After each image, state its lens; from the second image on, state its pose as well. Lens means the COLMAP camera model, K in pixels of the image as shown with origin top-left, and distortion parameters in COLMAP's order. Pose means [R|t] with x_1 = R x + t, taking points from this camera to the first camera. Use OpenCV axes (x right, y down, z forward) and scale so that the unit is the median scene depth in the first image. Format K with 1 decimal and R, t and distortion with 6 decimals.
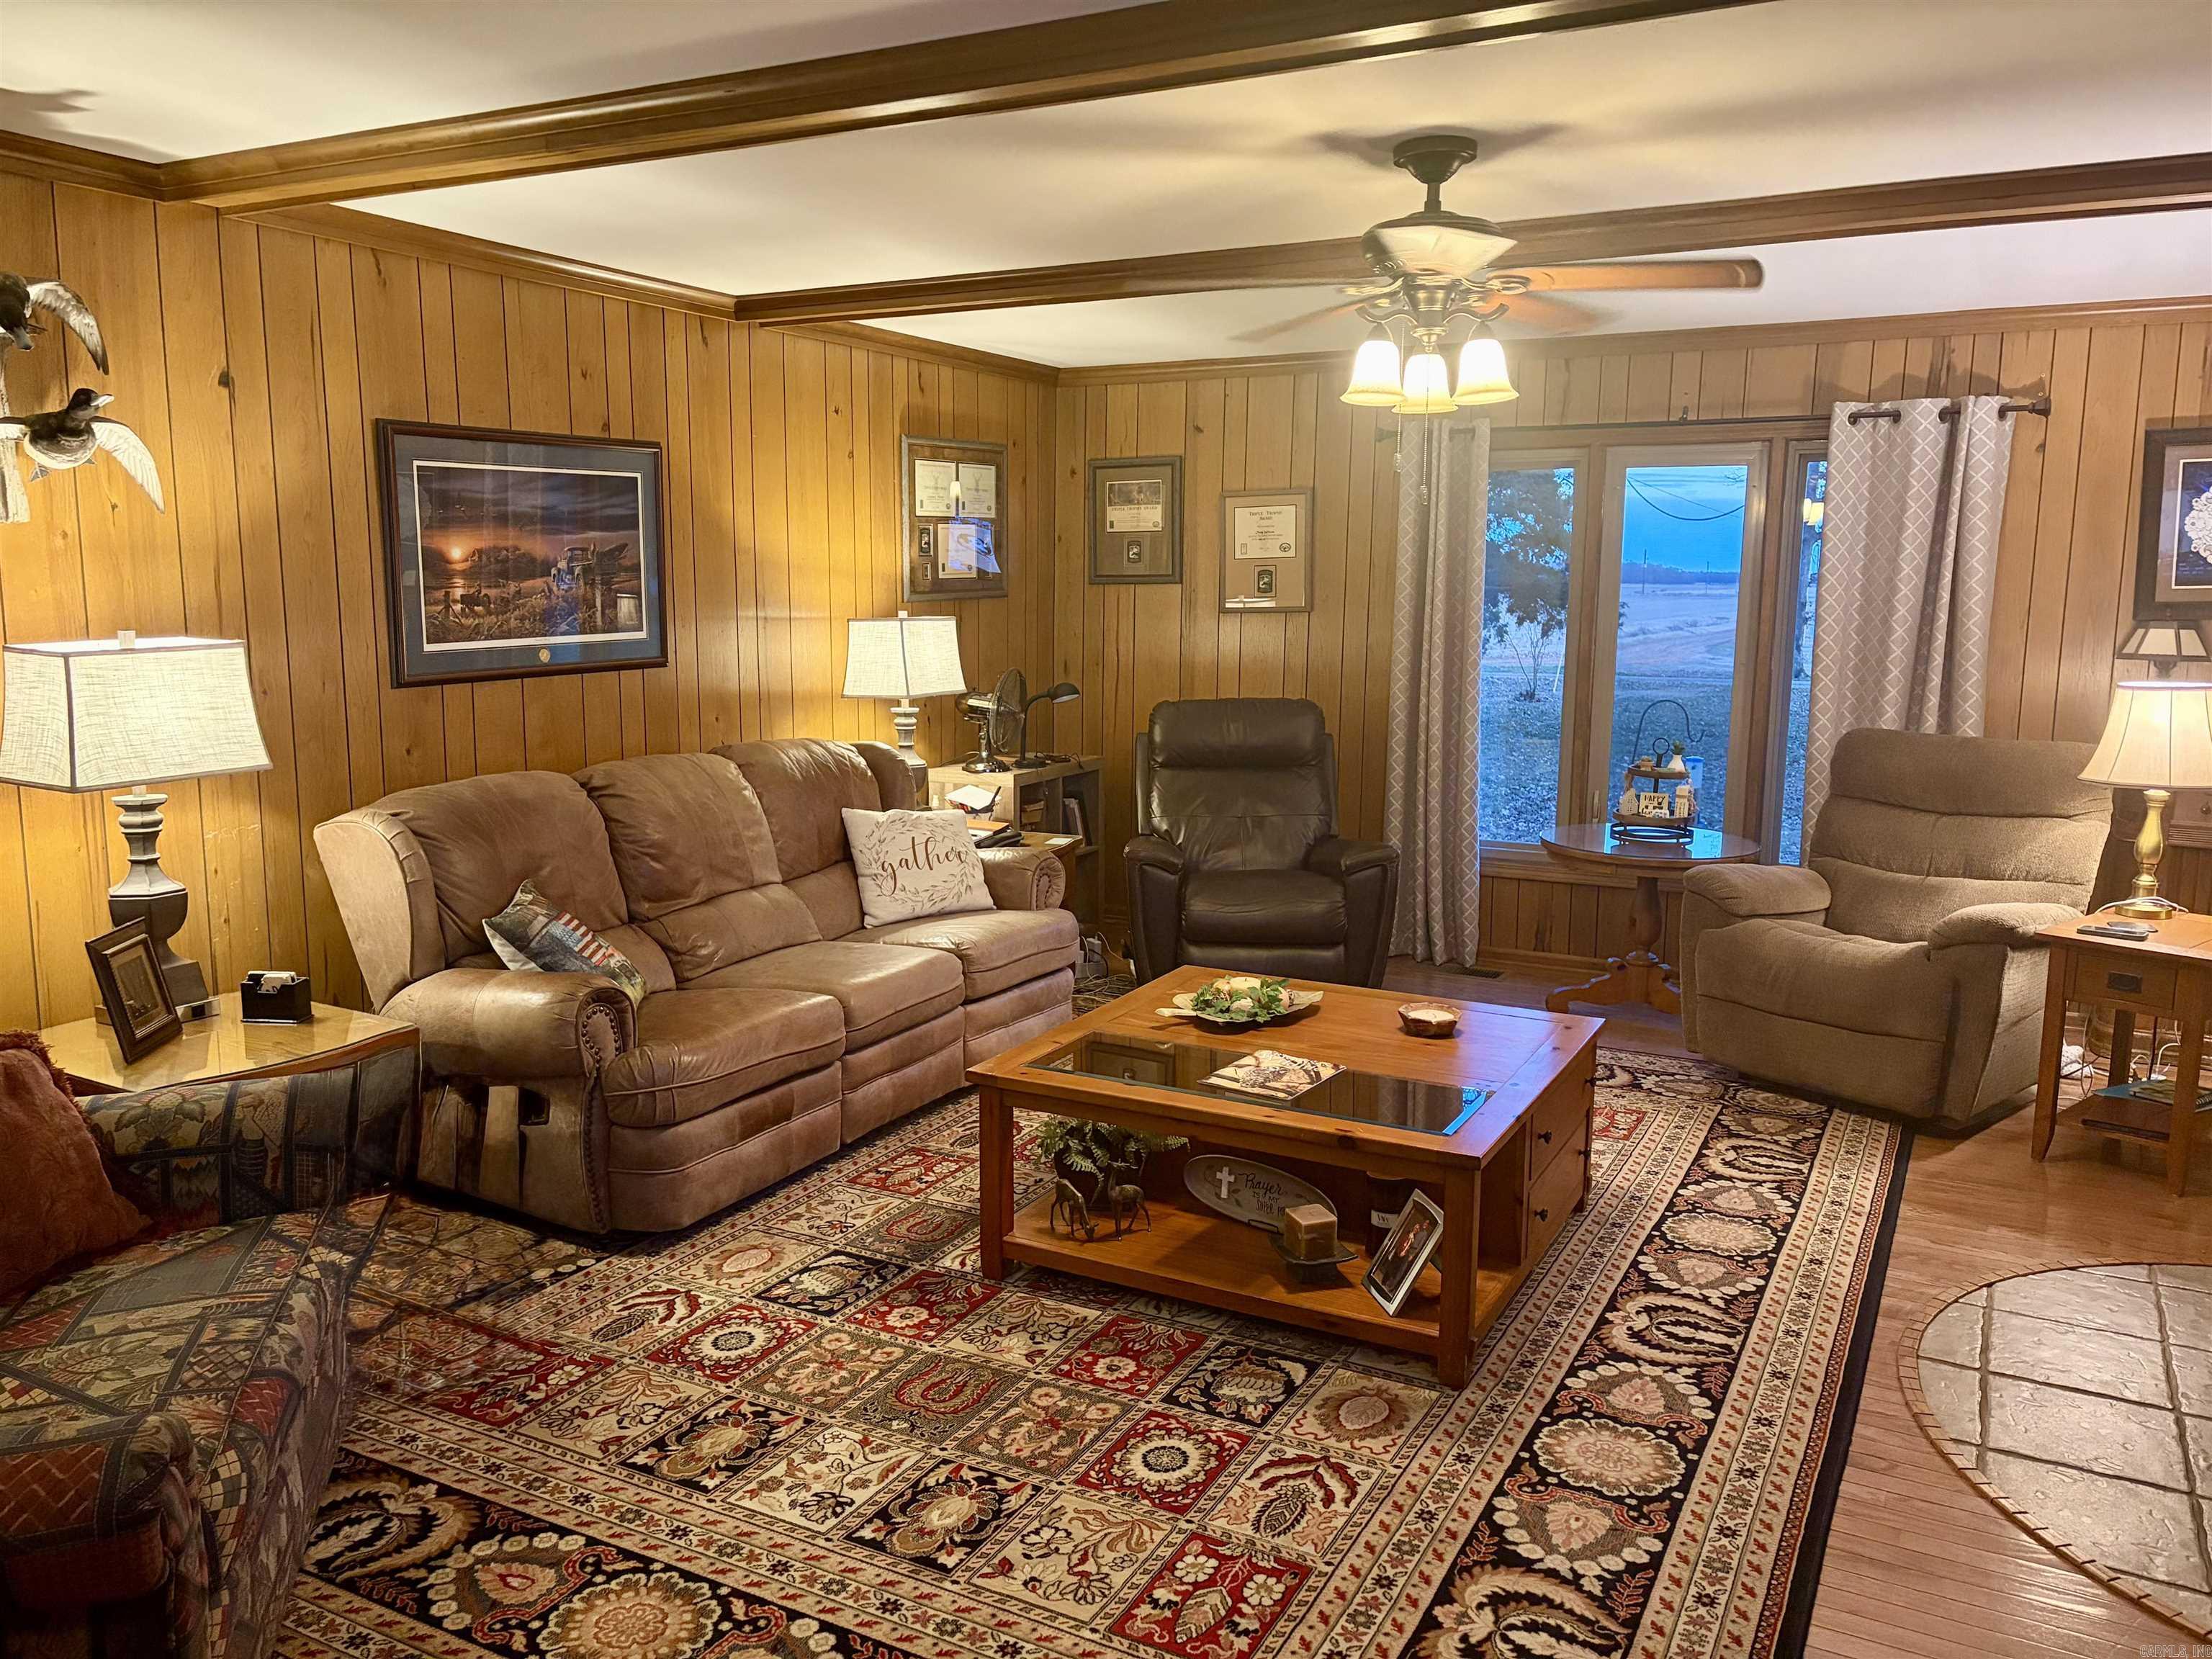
lens RADIAL K [[1668.2, 0, 1109.8], [0, 1668.2, 829.7], [0, 0, 1]] dist [0.041656, -0.043541]
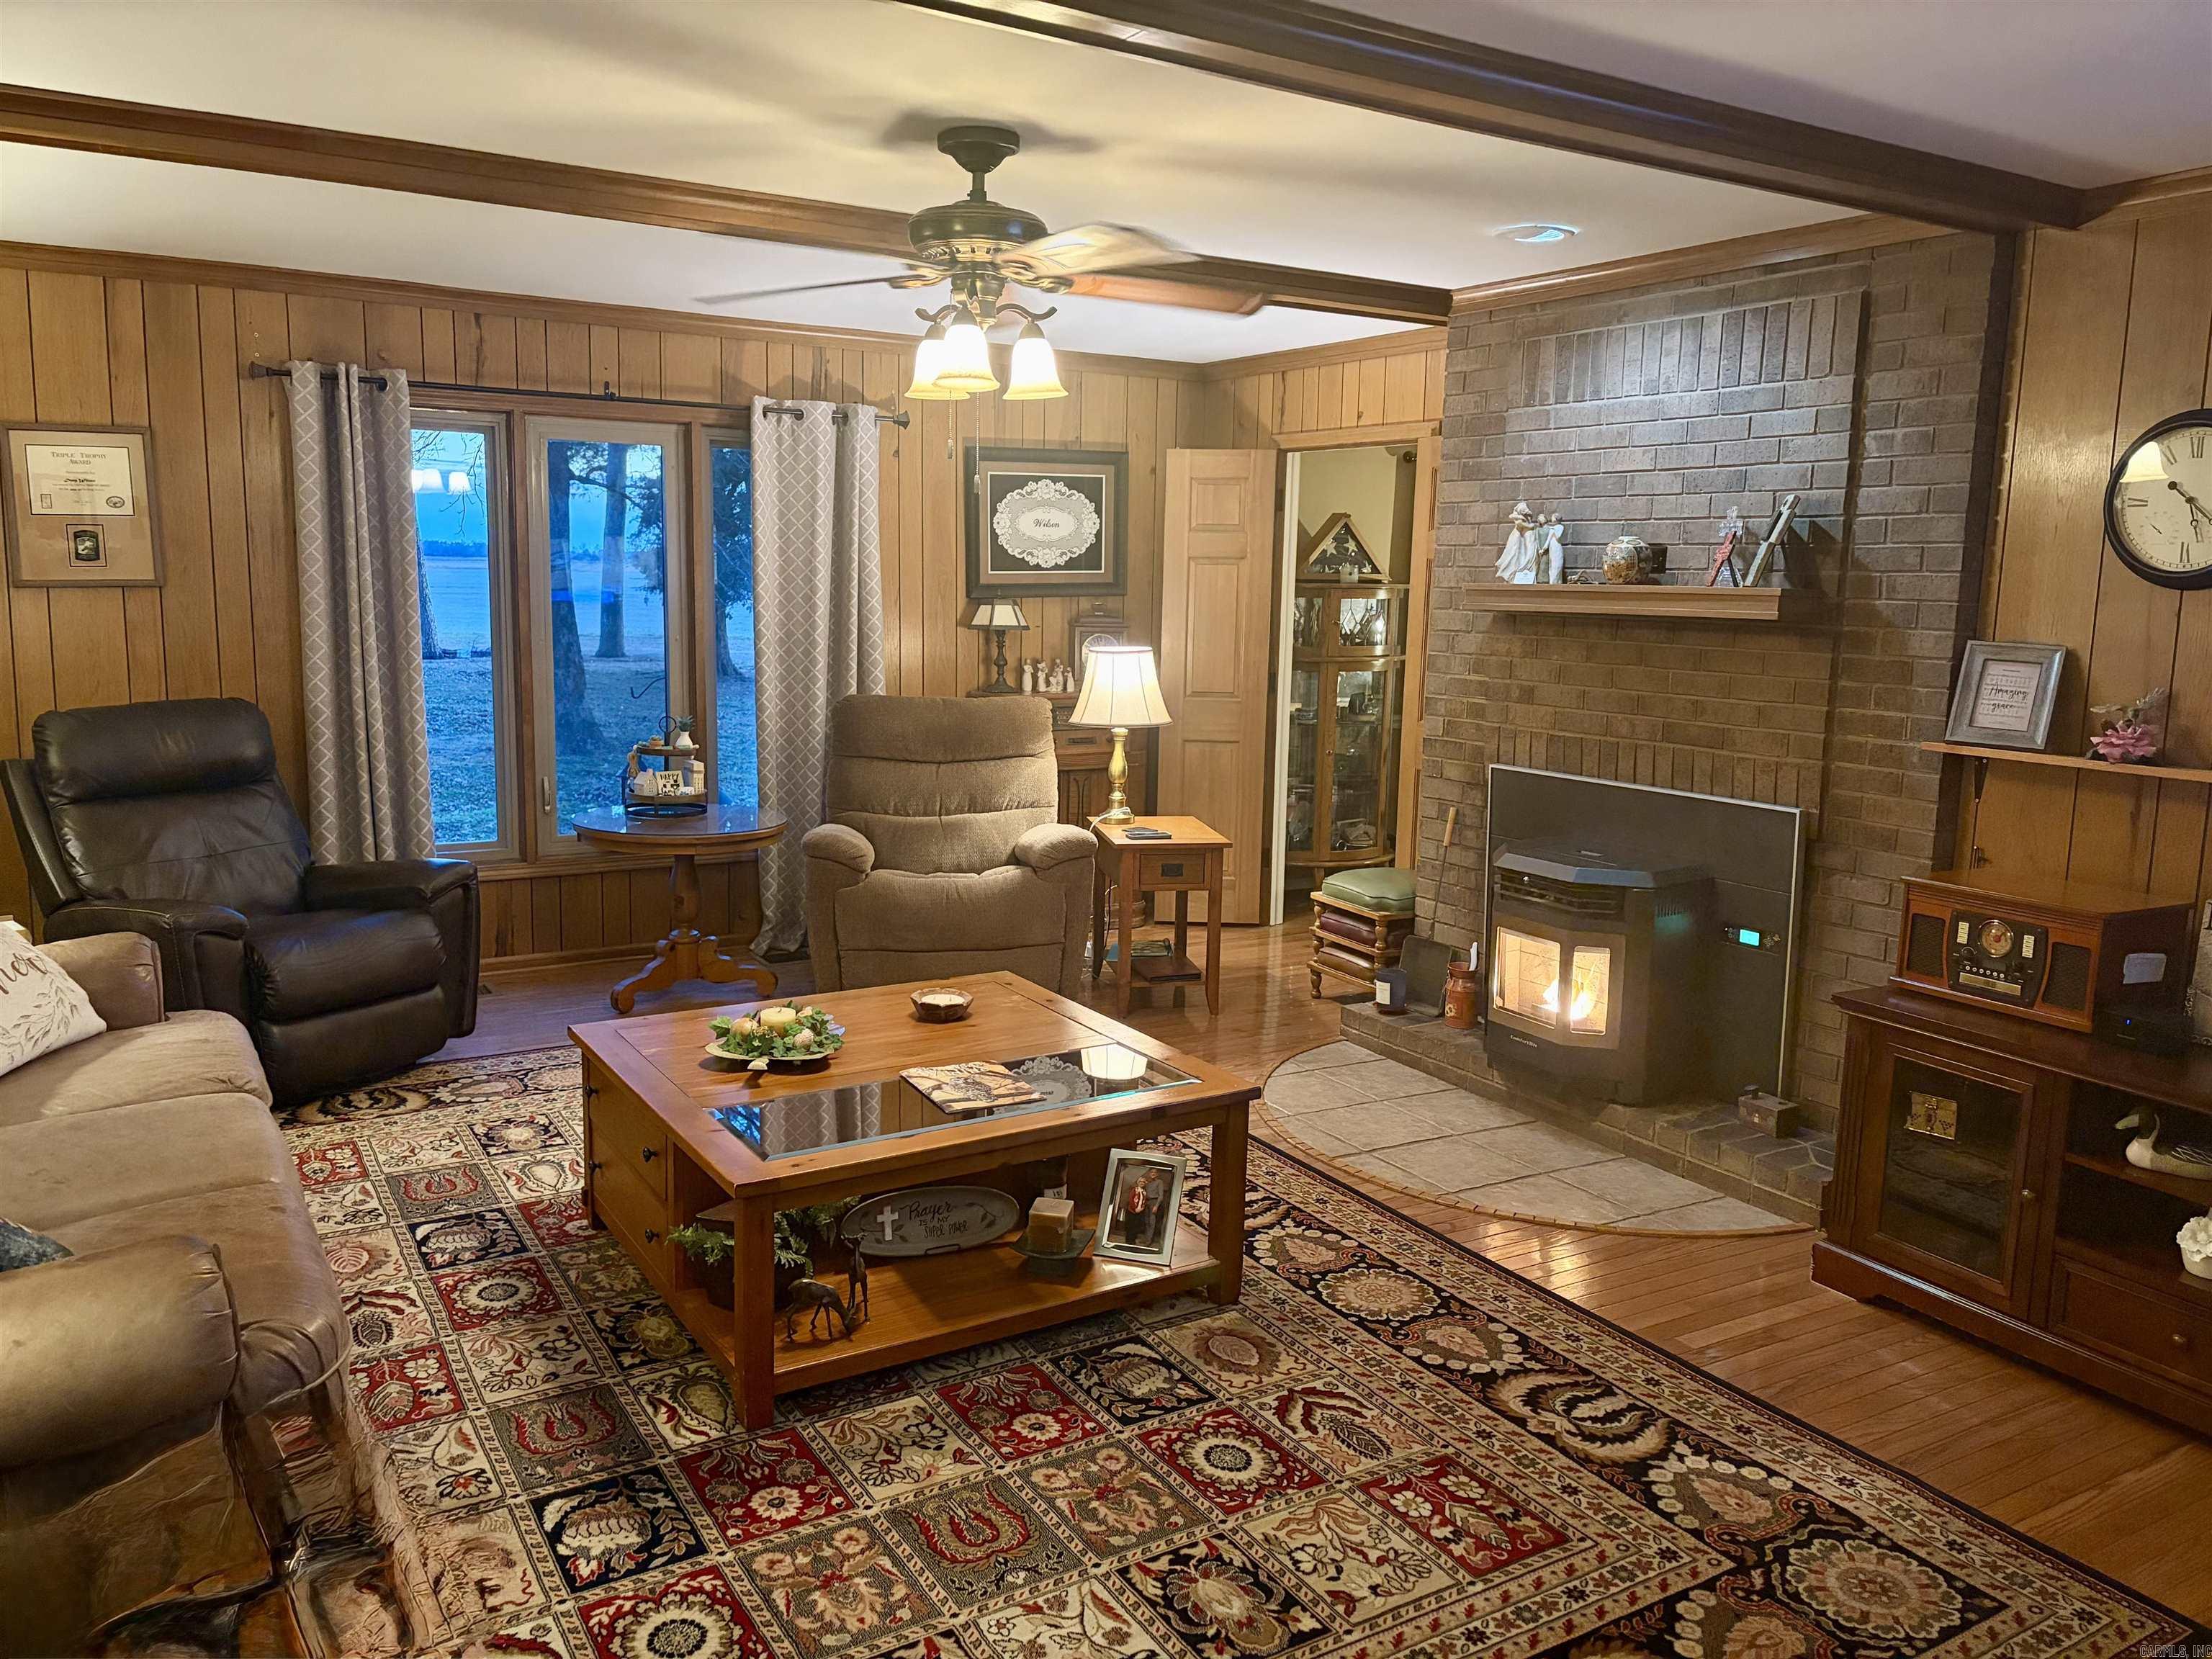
lens RADIAL K [[1668.2, 0, 1107.5], [0, 1668.2, 819.0], [0, 0, 1]] dist [0.041656, -0.043541]
pose [[0.499957, -0.121831, 0.857438, -0.657809], [0.107661, 0.991119, 0.078050, -0.070378], [-0.859333, 0.053291, 0.508633, 0.432820]]
